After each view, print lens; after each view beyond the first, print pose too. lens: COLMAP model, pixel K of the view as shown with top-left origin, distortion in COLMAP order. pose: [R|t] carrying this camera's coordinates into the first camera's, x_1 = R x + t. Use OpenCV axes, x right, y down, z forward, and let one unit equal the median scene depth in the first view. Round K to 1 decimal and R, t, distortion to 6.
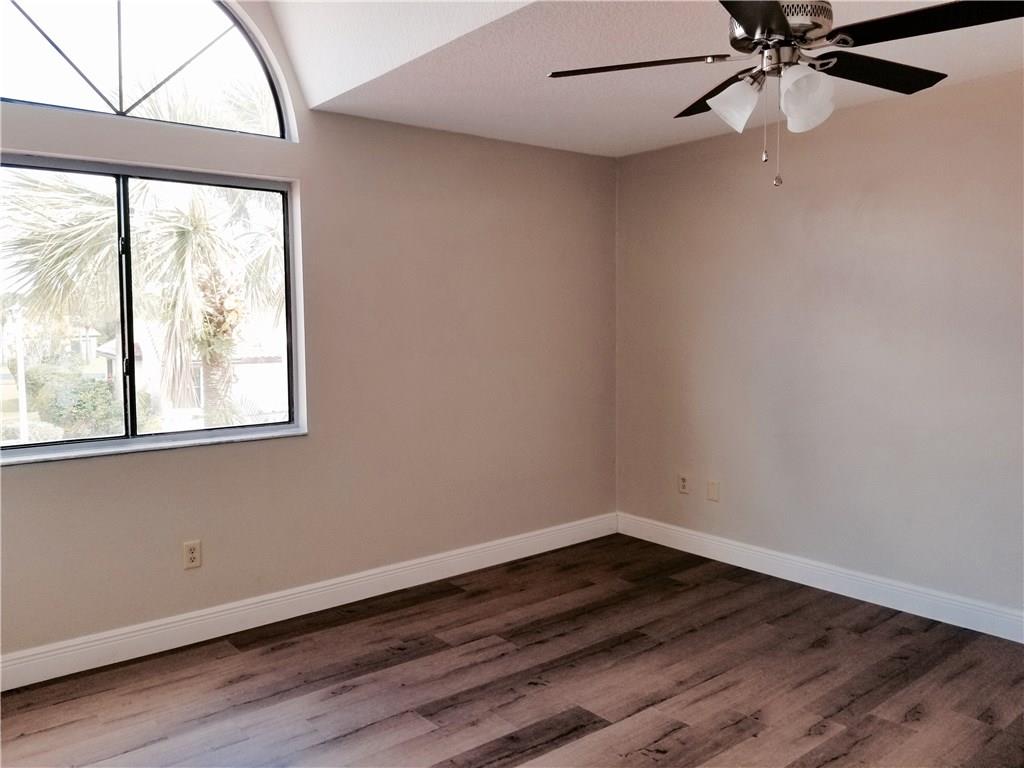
lens RADIAL K [[815.3, 0, 508.5], [0, 815.3, 380.9], [0, 0, 1]] dist [0.071692, -0.142524]
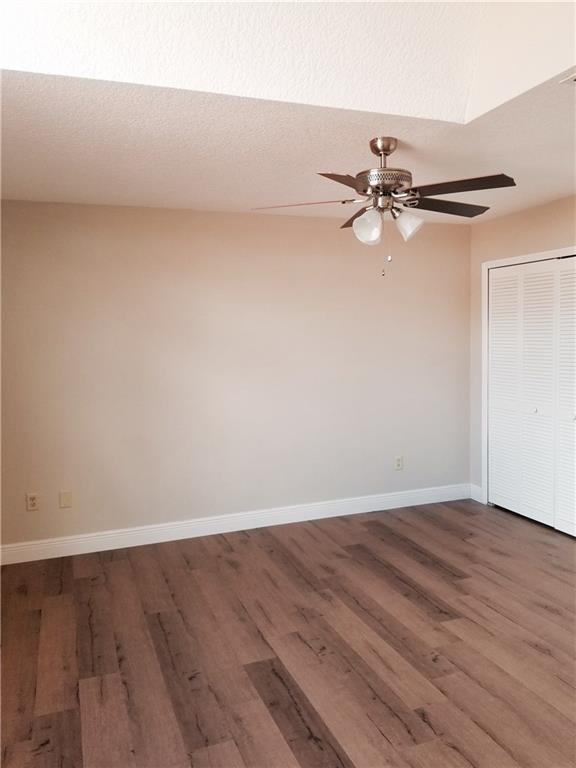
lens RADIAL K [[611.5, 0, 285.8], [0, 611.5, 387.1], [0, 0, 1]] dist [0.071692, -0.142524]
pose [[0.297728, -0.077088, 0.951533, -0.715195], [0.094656, 0.994206, 0.050928, -0.062042], [-0.949946, 0.074906, 0.303300, 0.592940]]
